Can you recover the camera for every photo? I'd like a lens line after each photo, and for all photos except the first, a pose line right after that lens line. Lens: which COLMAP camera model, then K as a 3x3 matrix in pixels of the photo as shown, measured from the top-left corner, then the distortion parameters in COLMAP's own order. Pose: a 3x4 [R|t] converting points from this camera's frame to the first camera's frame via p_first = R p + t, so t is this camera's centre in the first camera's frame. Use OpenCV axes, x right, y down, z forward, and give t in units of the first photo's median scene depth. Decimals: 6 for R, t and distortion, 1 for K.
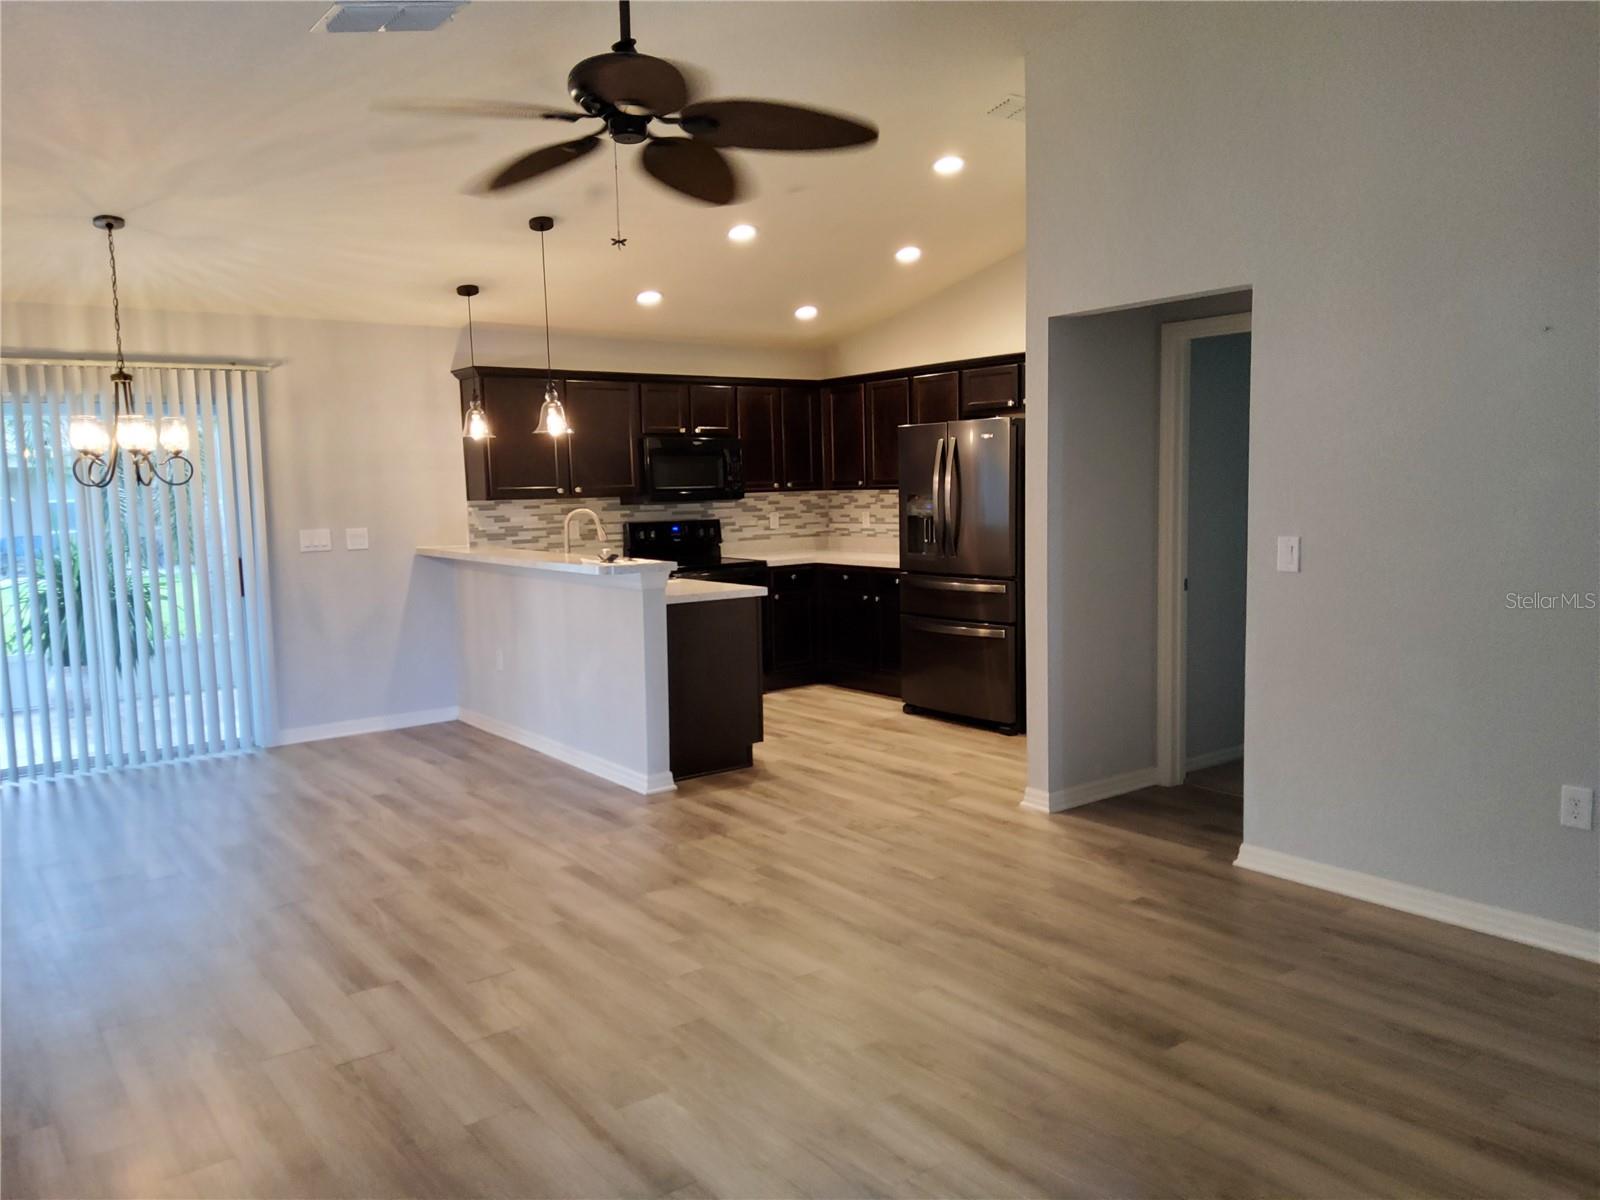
lens RADIAL K [[1206.0, 0, 794.2], [0, 1206.0, 609.6], [0, 0, 1]] dist [0.116440, -0.189952]
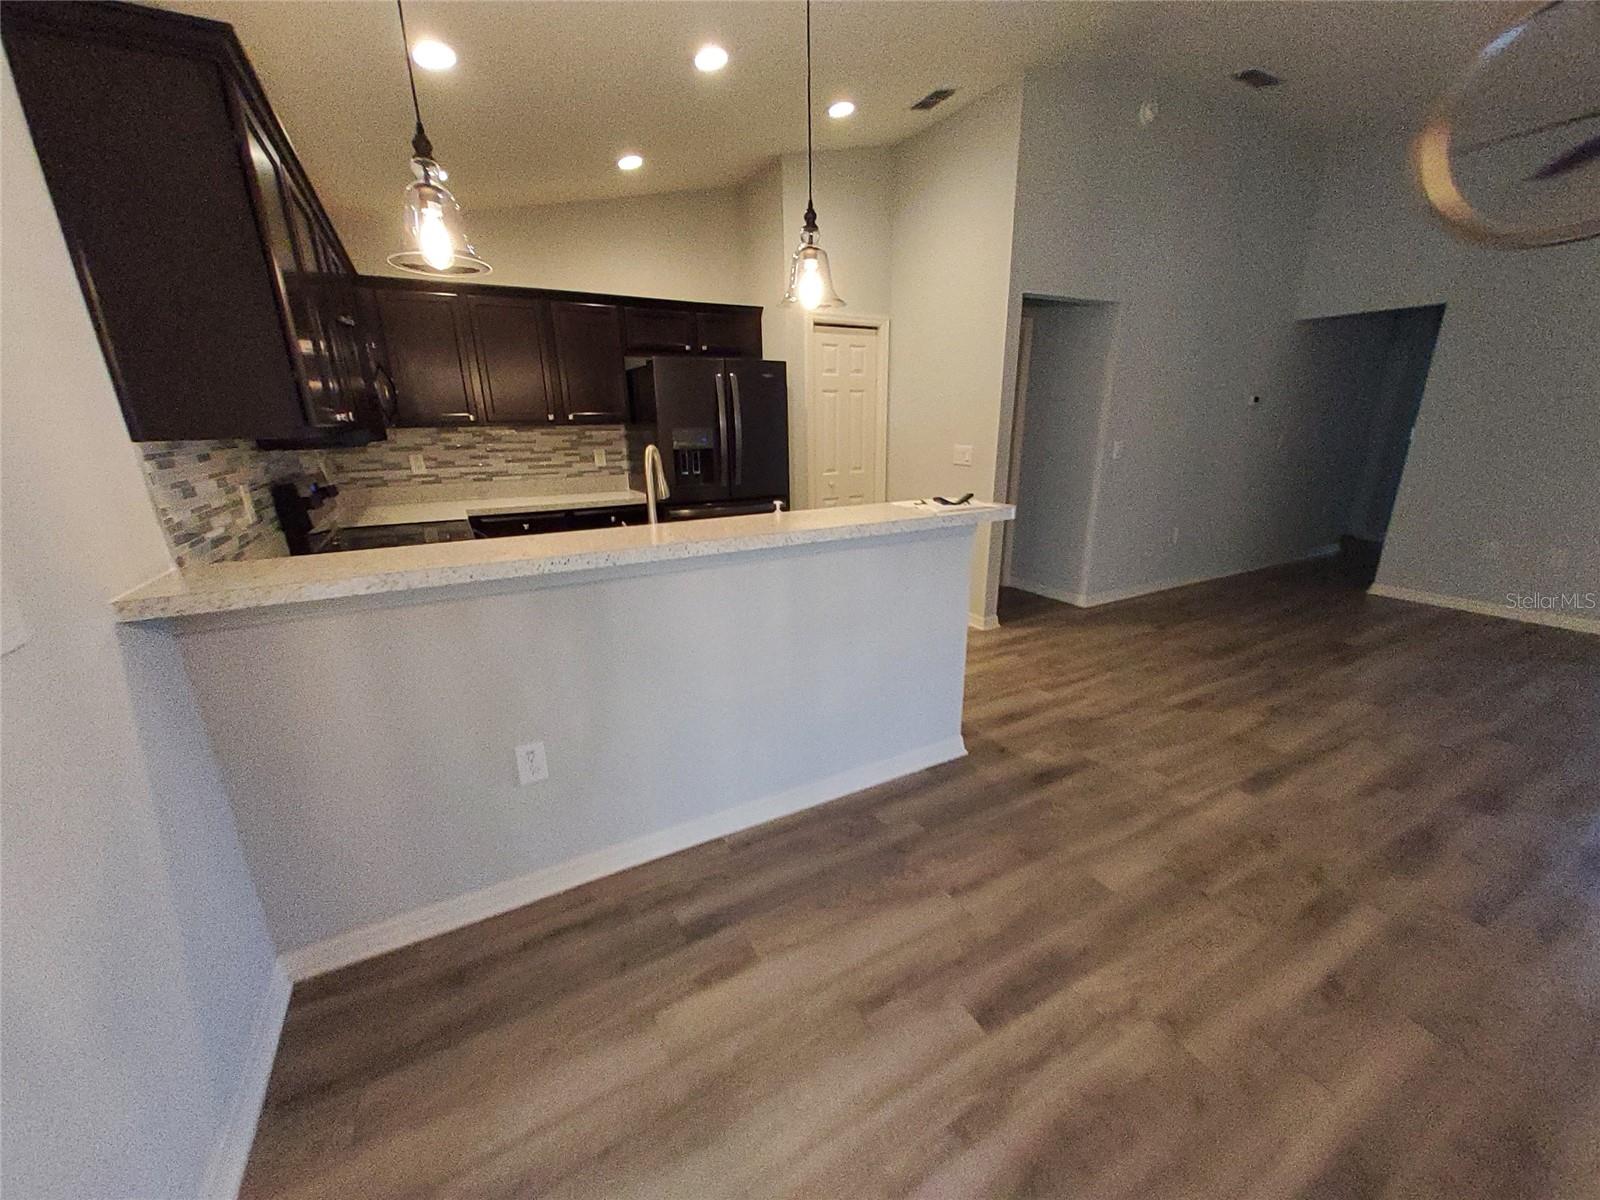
lens RADIAL K [[627.1, 0, 805.8], [0, 627.1, 612.3], [0, 0, 1]] dist [0.010793, -0.001656]
pose [[0.123682, -0.271859, 0.954356, -0.521645], [0.116904, 0.959035, 0.258042, -0.081727], [-0.985412, 0.079652, 0.150397, 0.960928]]
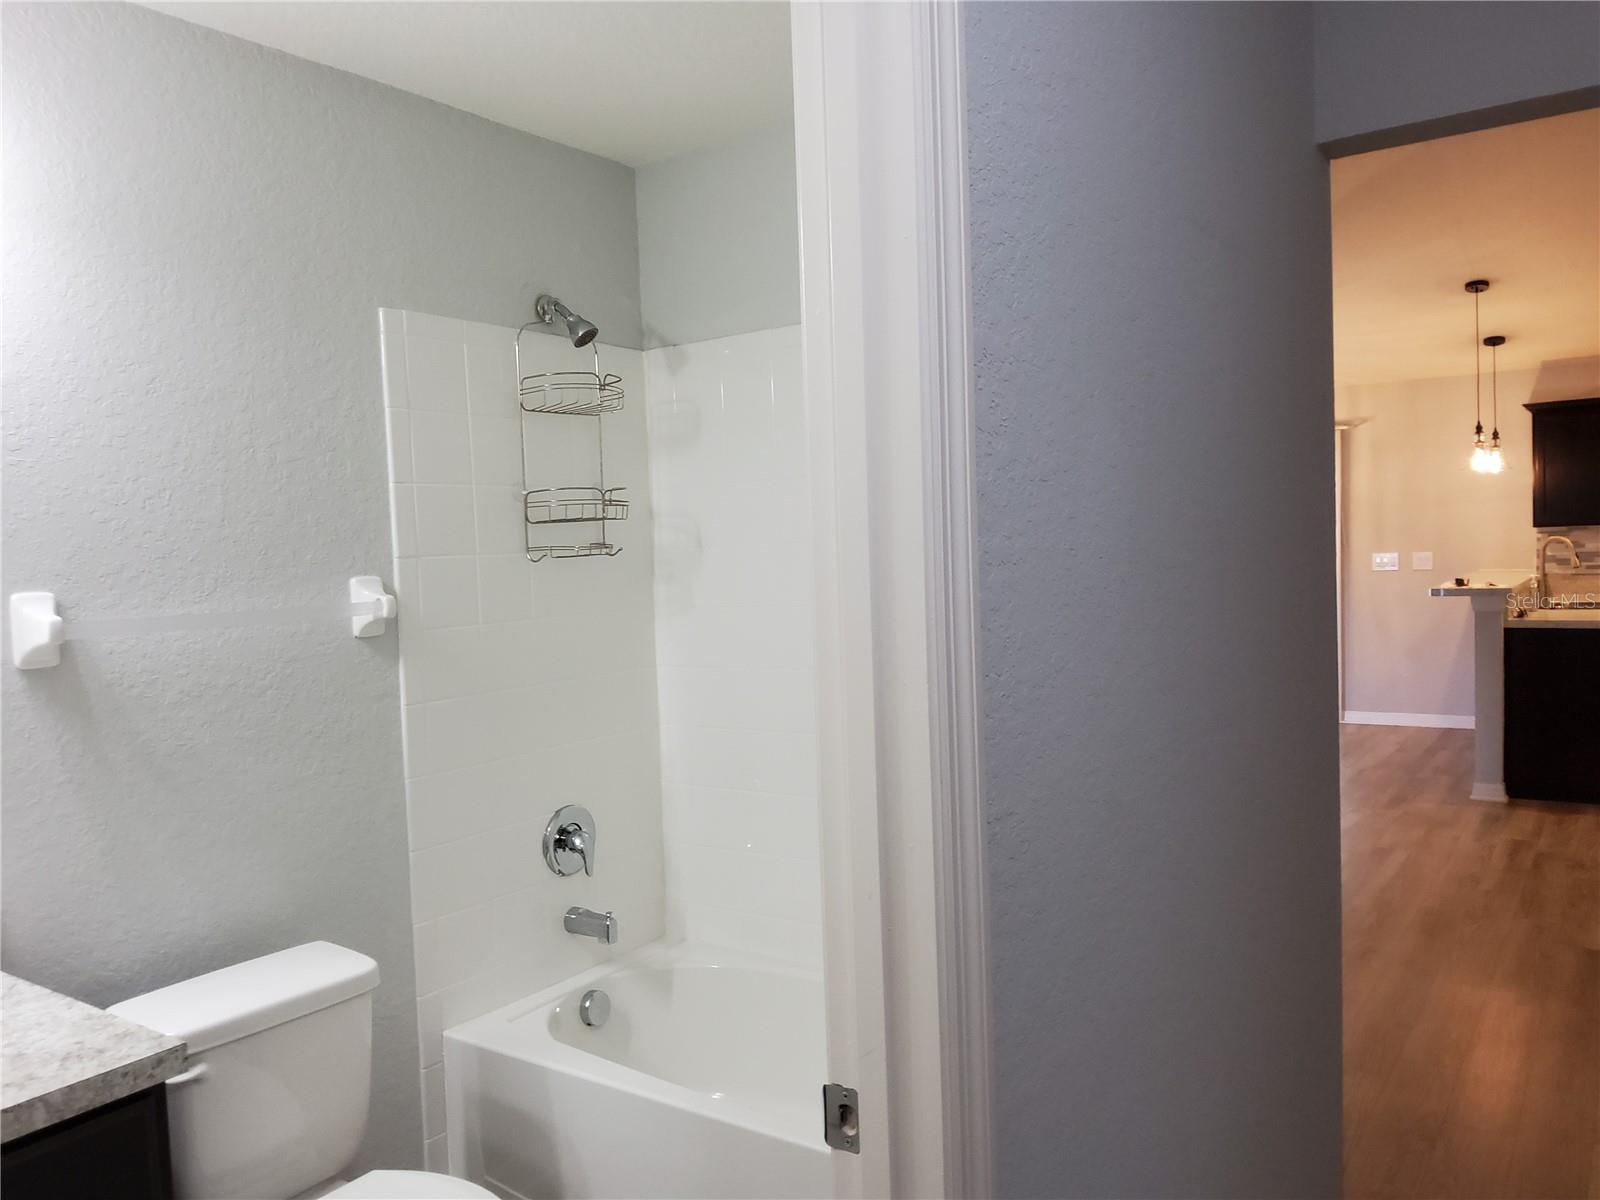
lens RADIAL K [[1223.0, 0, 796.8], [0, 1223.0, 637.1], [0, 0, 1]] dist [0.112790, -0.205971]
pose [[0.317930, 0.074973, -0.945145, 0.685651], [-0.064403, 0.996274, 0.057364, -0.017530], [0.945924, 0.042633, 0.321574, 0.049588]]
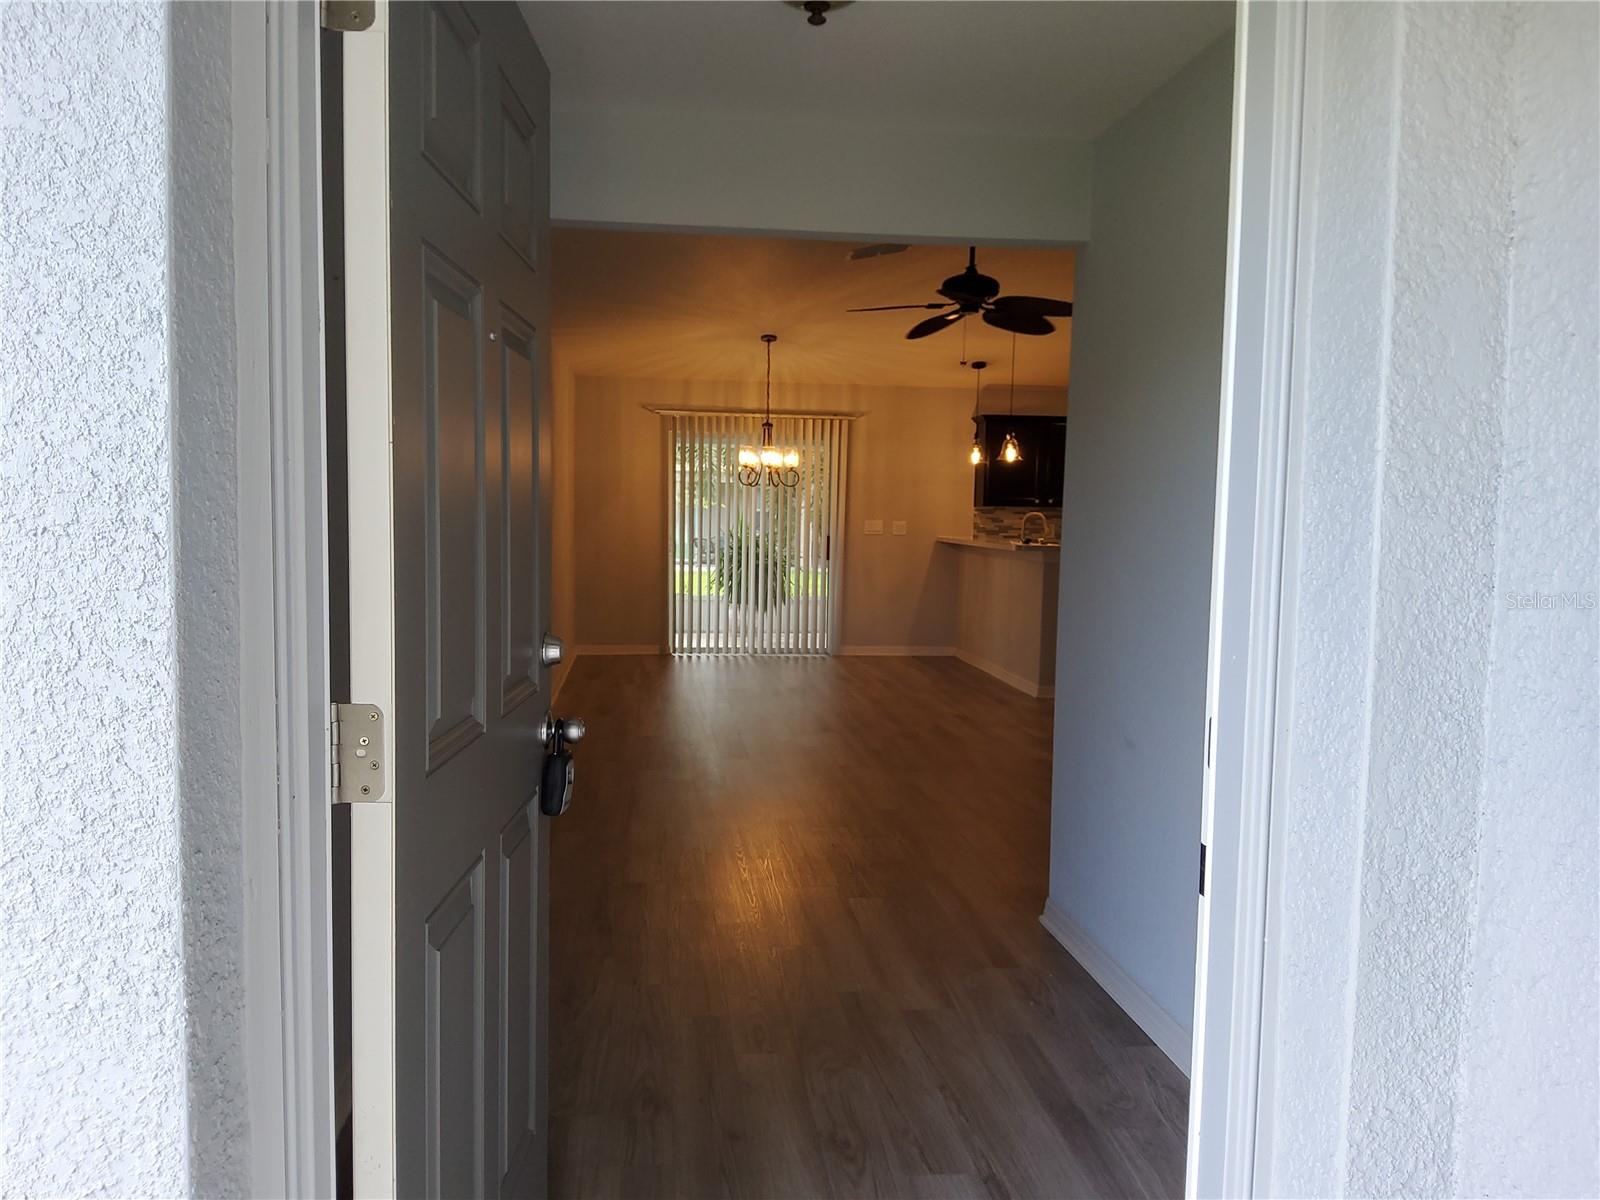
lens RADIAL K [[1206.0, 0, 794.2], [0, 1206.0, 609.6], [0, 0, 1]] dist [0.116440, -0.189952]
pose [[0.867040, 0.080639, -0.491669, 0.324133], [-0.091961, 0.995762, 0.001147, 0.062766], [0.489678, 0.044219, 0.870781, -0.436992]]
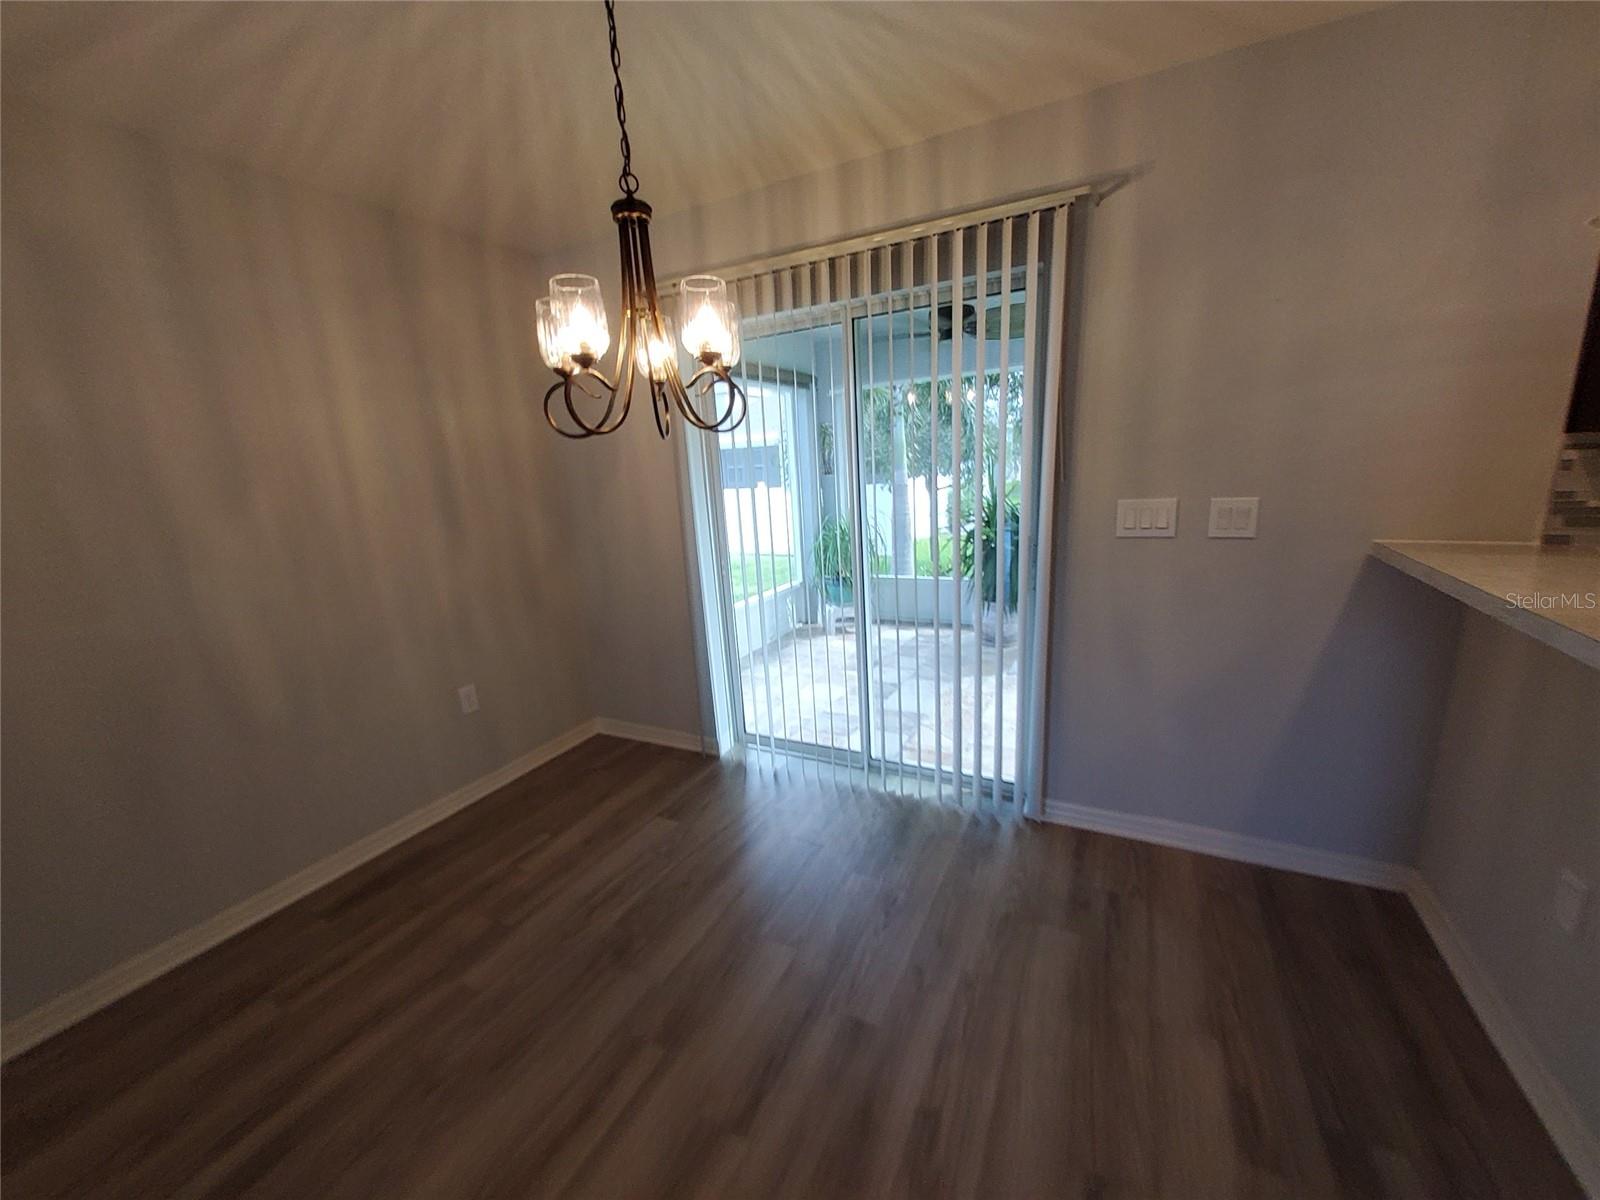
lens RADIAL K [[627.1, 0, 805.8], [0, 627.1, 612.3], [0, 0, 1]] dist [0.010793, -0.001656]
pose [[0.438645, 0.208469, -0.874146, -0.222645], [-0.054804, 0.977116, 0.205525, -0.074099], [0.896988, -0.042246, 0.440032, 0.825692]]
